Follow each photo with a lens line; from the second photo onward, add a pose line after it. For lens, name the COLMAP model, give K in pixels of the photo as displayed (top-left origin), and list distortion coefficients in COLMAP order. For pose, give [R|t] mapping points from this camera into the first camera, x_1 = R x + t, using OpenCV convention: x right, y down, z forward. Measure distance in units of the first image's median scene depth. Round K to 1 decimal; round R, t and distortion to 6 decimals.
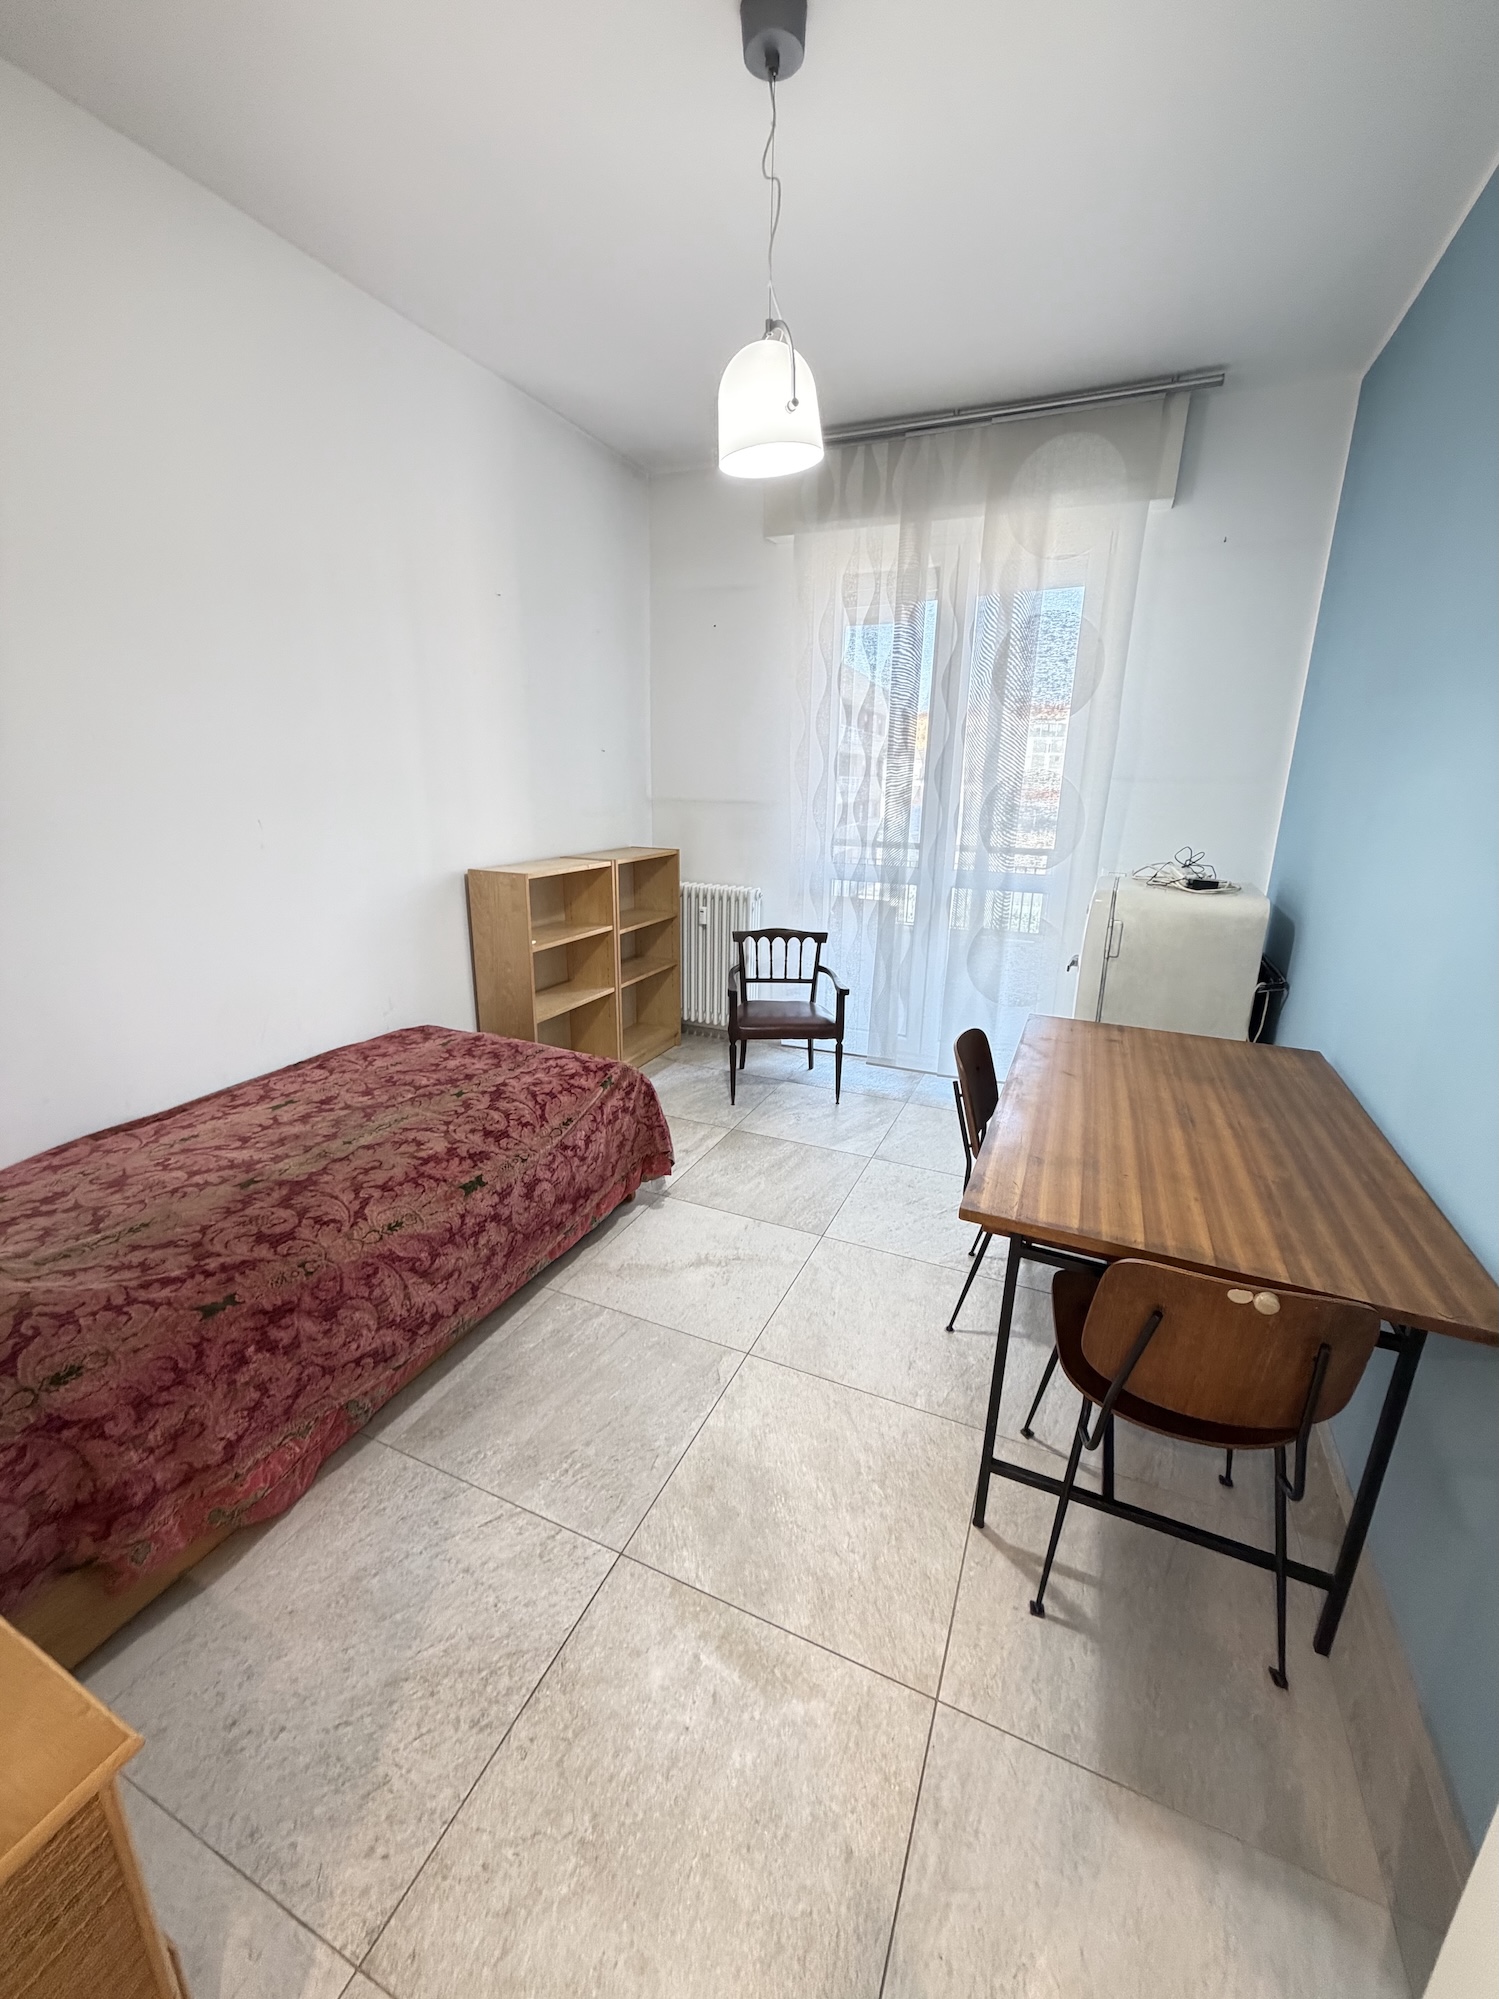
lens RADIAL K [[793.5, 0, 748.9], [0, 793.5, 994.8], [0, 0, 1]] dist [-0.001495, 0.000509]
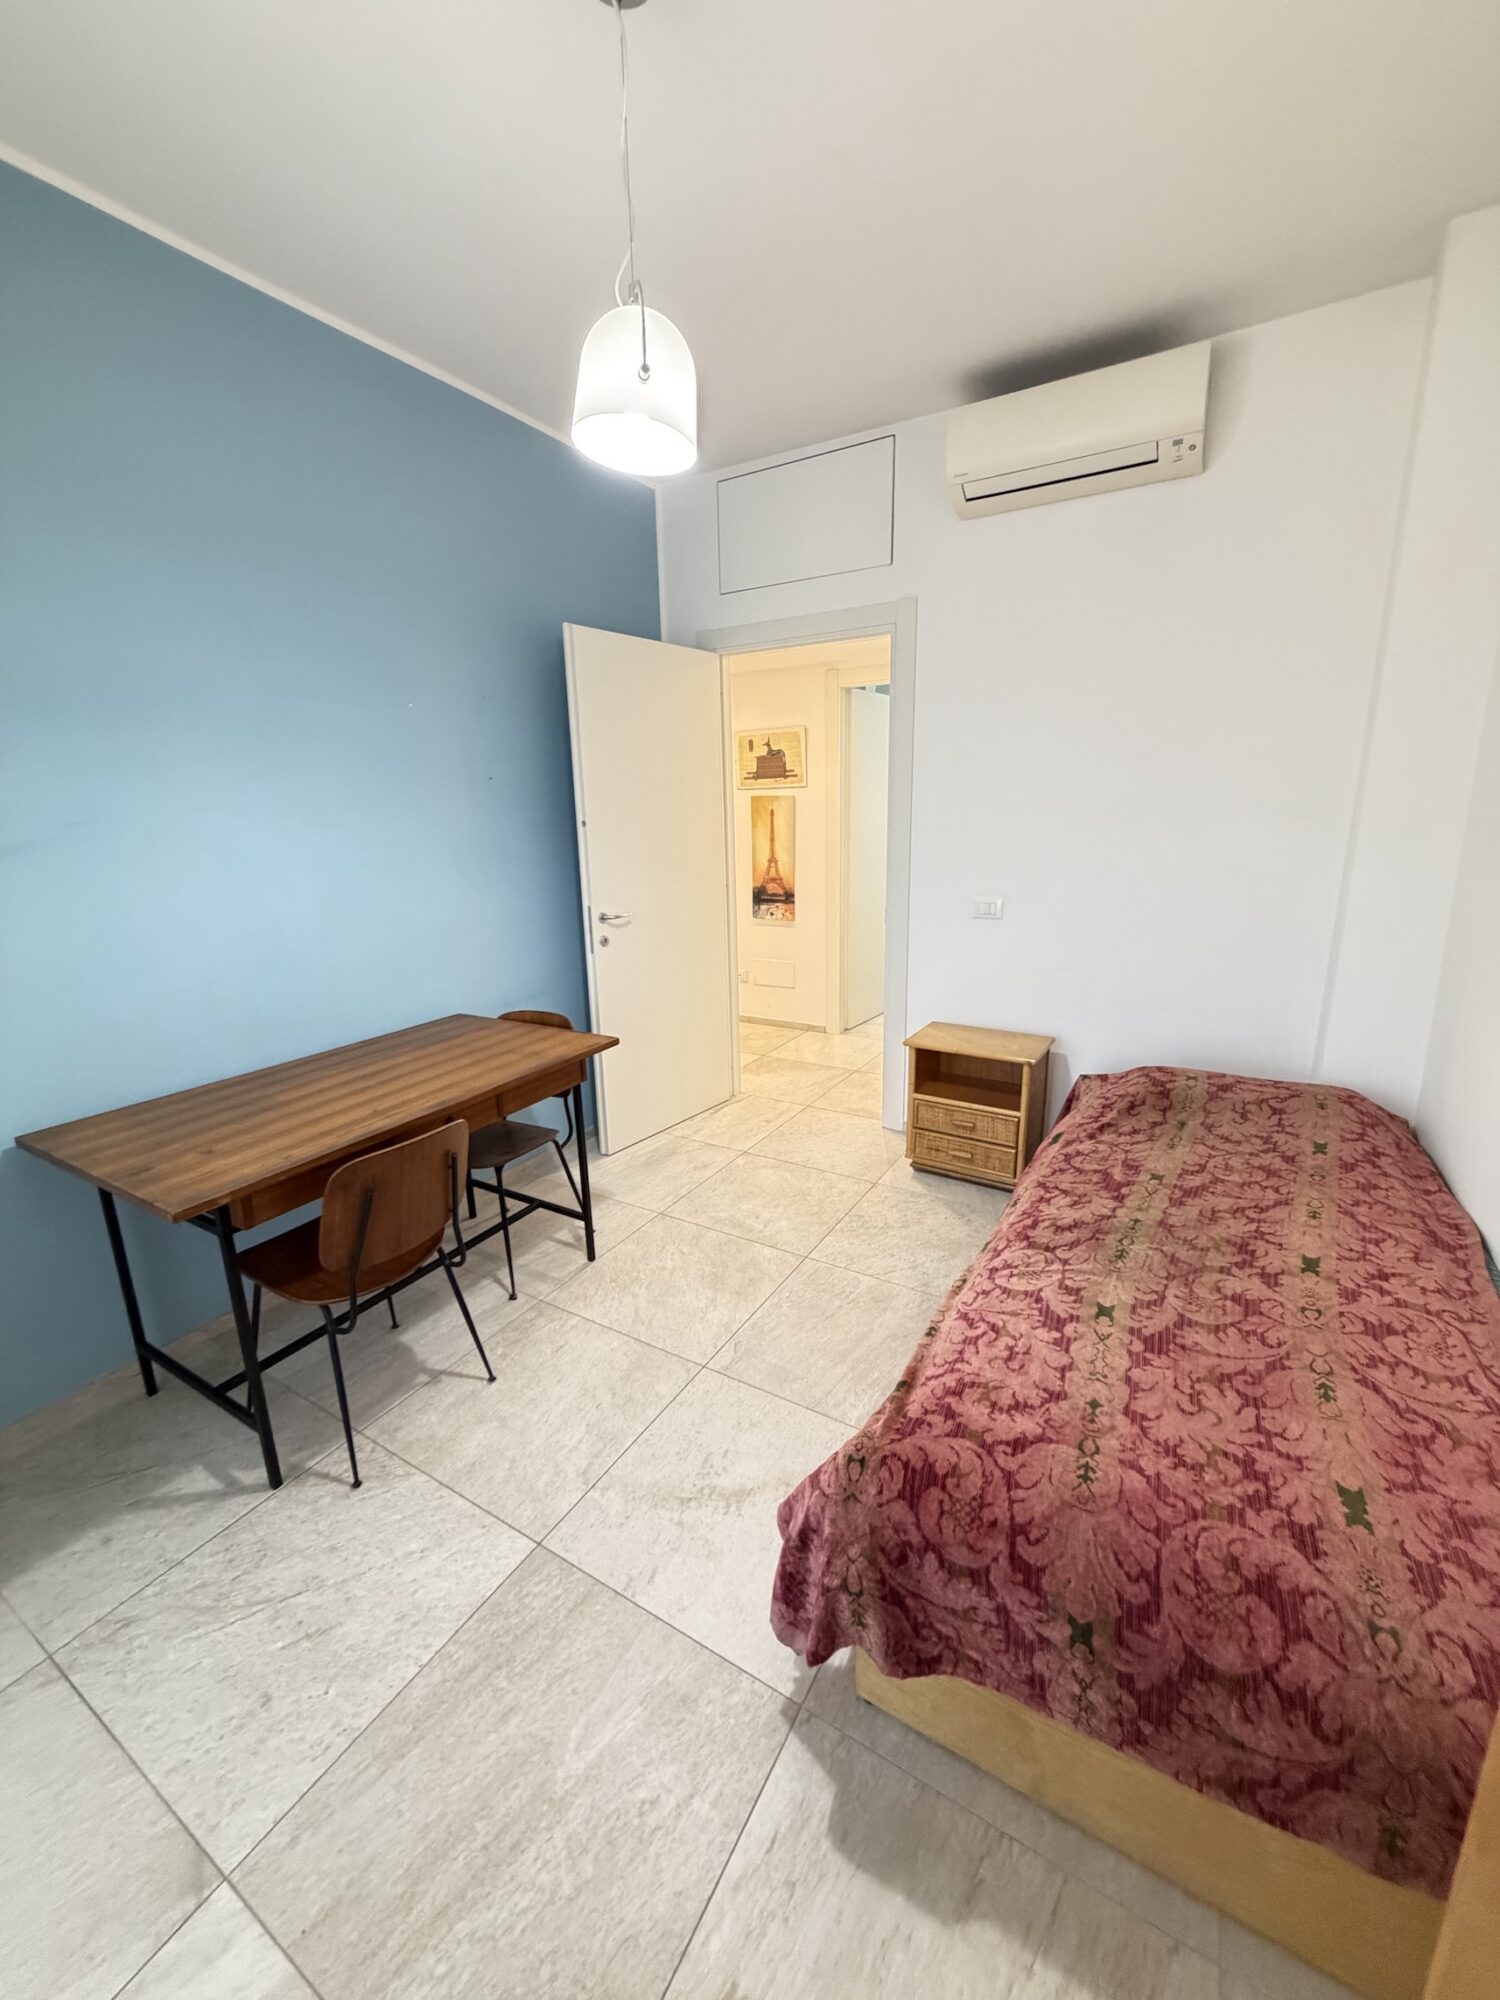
lens RADIAL K [[793.6, 0, 748.6], [0, 793.6, 994.7], [0, 0, 1]] dist [-0.000562, 0.000105]
pose [[-0.992609, -0.023576, 0.119045, -0.170059], [0.037936, 0.871512, 0.488904, -0.474317], [-0.115276, 0.489807, -0.864176, 1.654000]]
